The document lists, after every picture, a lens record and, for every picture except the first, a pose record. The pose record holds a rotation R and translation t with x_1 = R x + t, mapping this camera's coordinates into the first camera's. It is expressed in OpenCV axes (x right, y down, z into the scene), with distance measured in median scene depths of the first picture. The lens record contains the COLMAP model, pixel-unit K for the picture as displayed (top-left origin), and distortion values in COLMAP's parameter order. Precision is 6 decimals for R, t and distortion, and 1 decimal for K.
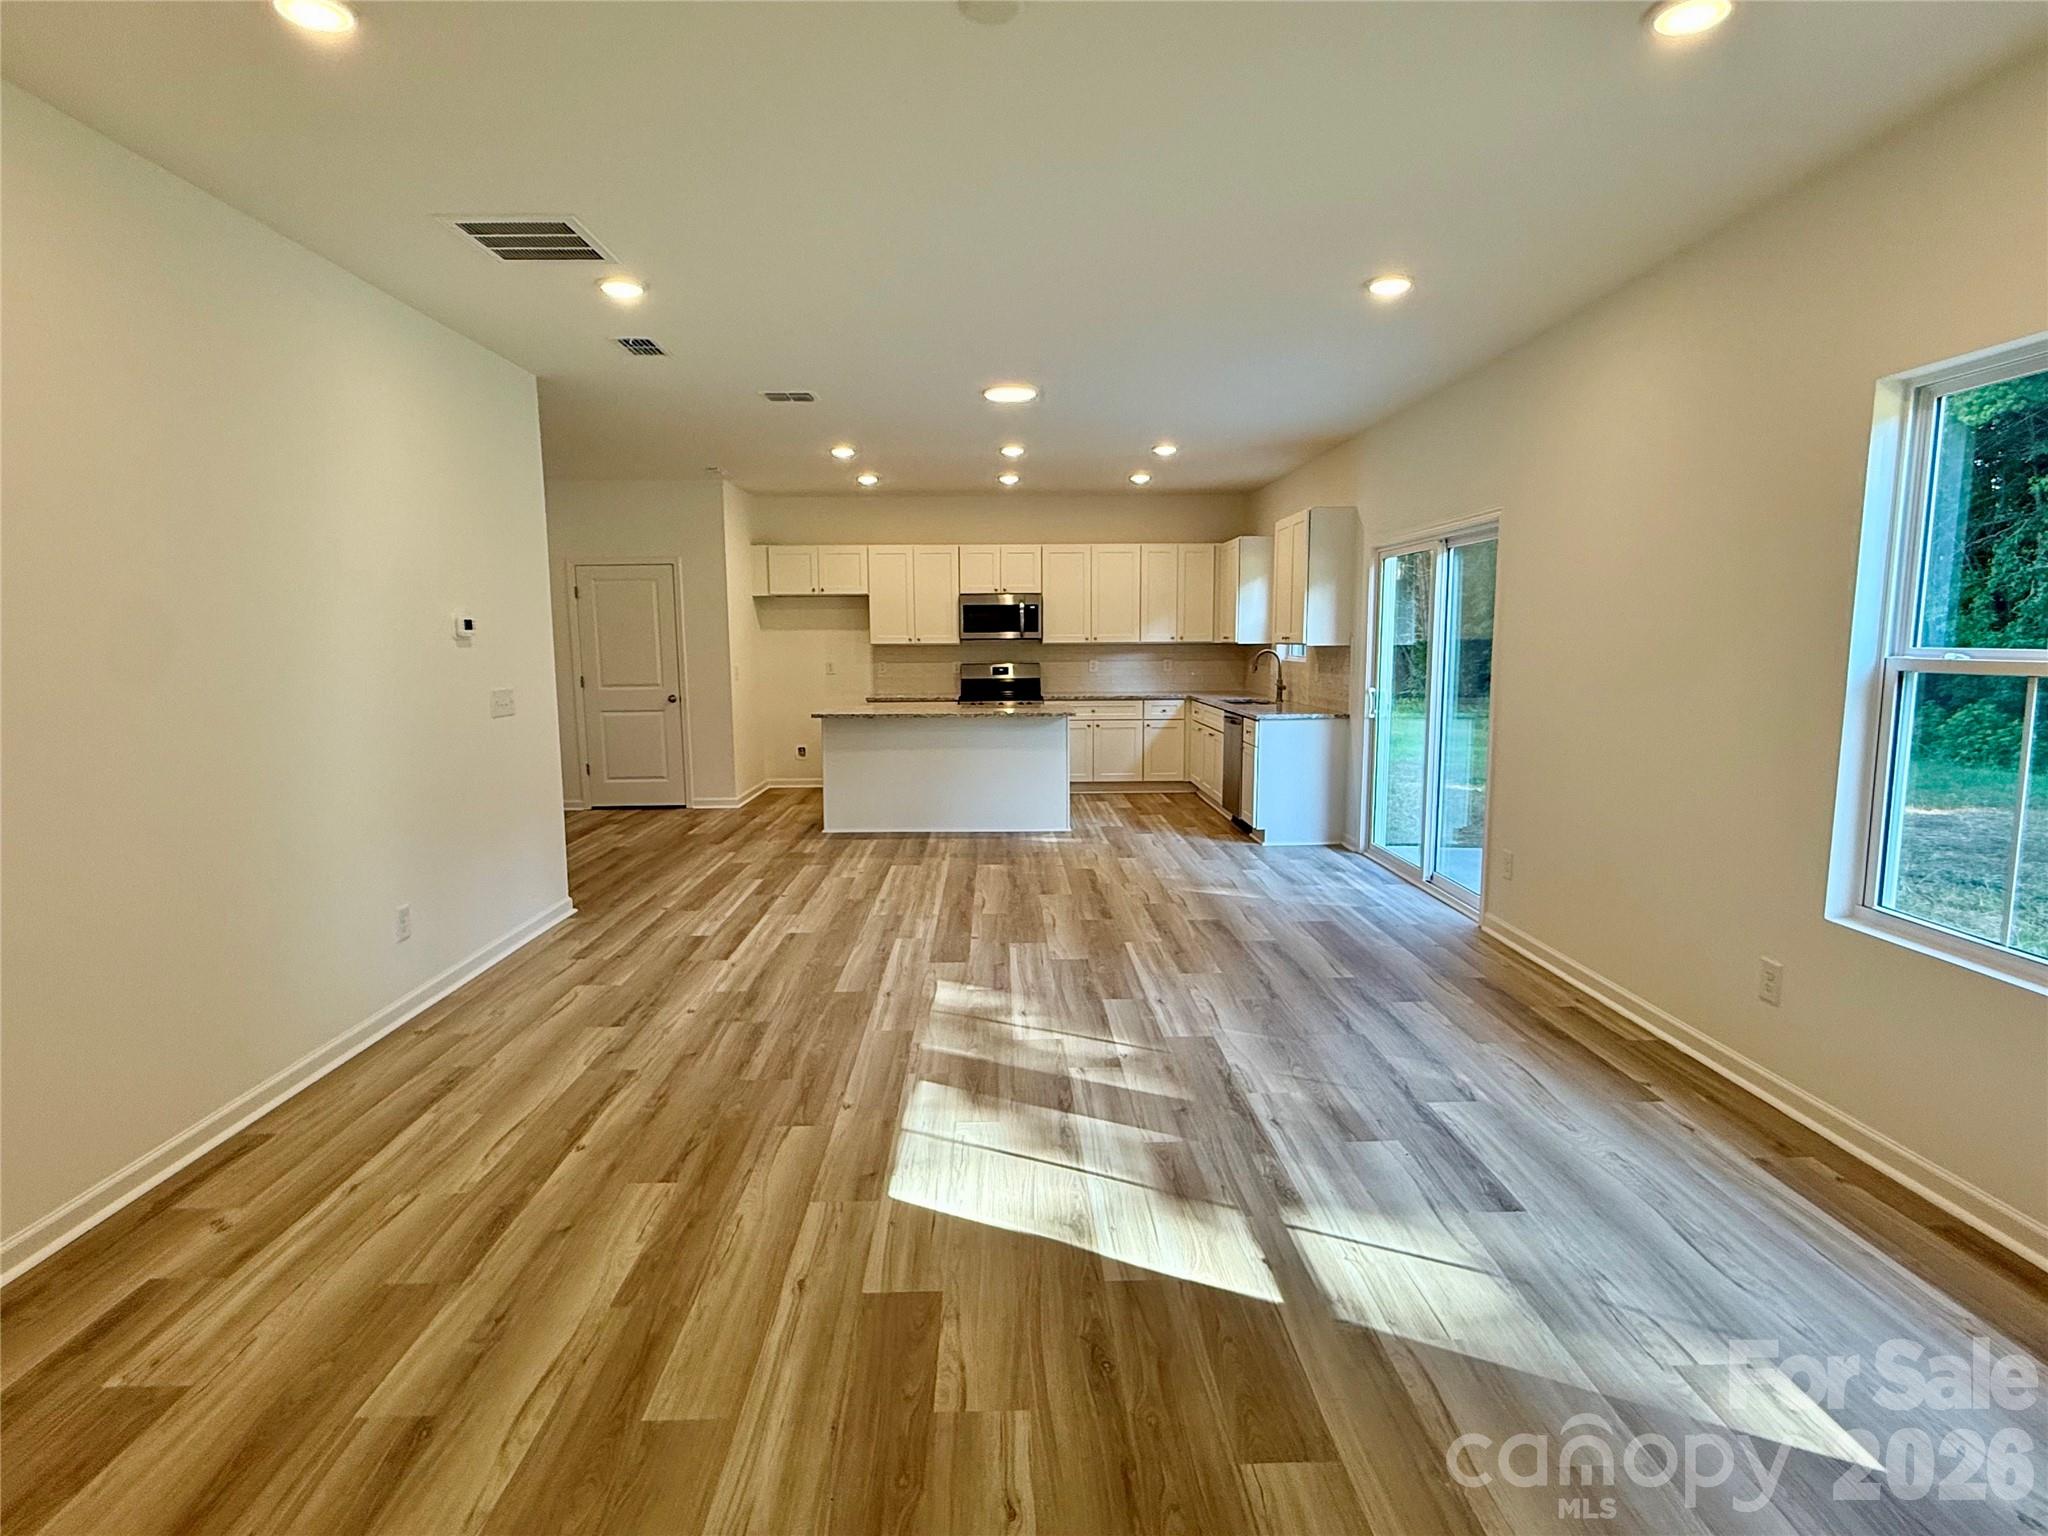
lens RADIAL K [[1069.7, 0, 1021.6], [0, 1069.7, 780.2], [0, 0, 1]] dist [-0.003416, -0.000478]
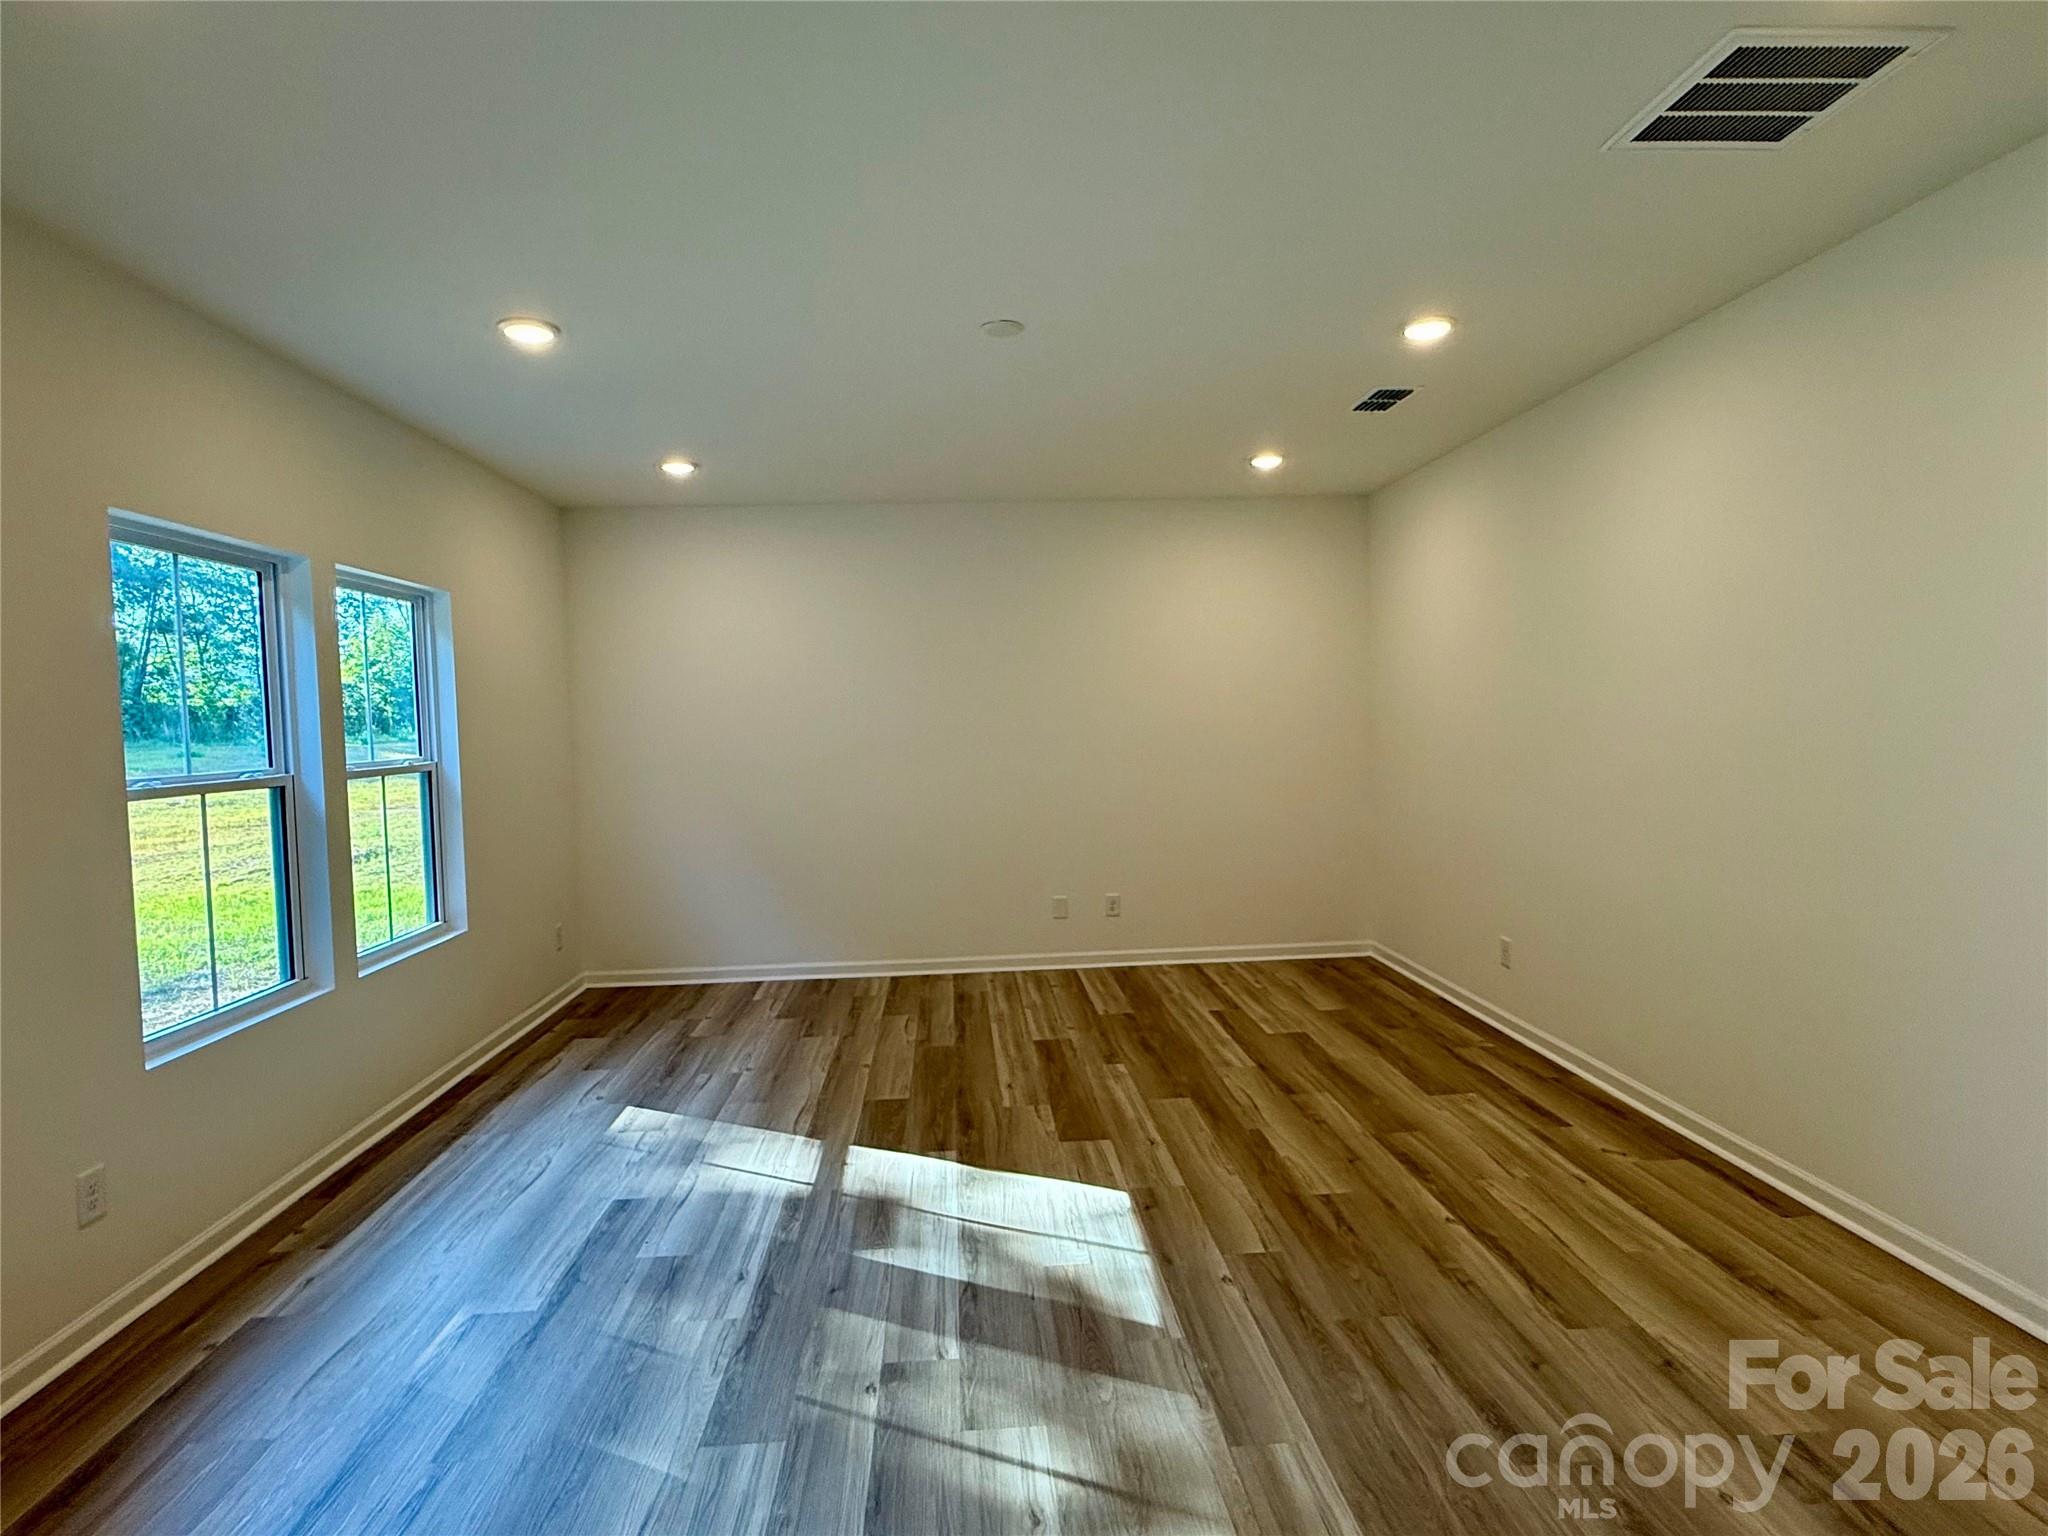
lens RADIAL K [[1069.7, 0, 1021.1], [0, 1069.7, 763.6], [0, 0, 1]] dist [-0.003416, -0.000478]
pose [[-0.998577, 0.035647, -0.039665, 0.020870], [0.028049, 0.983655, 0.177865, -0.276864], [0.045357, 0.176499, -0.983255, 1.905267]]
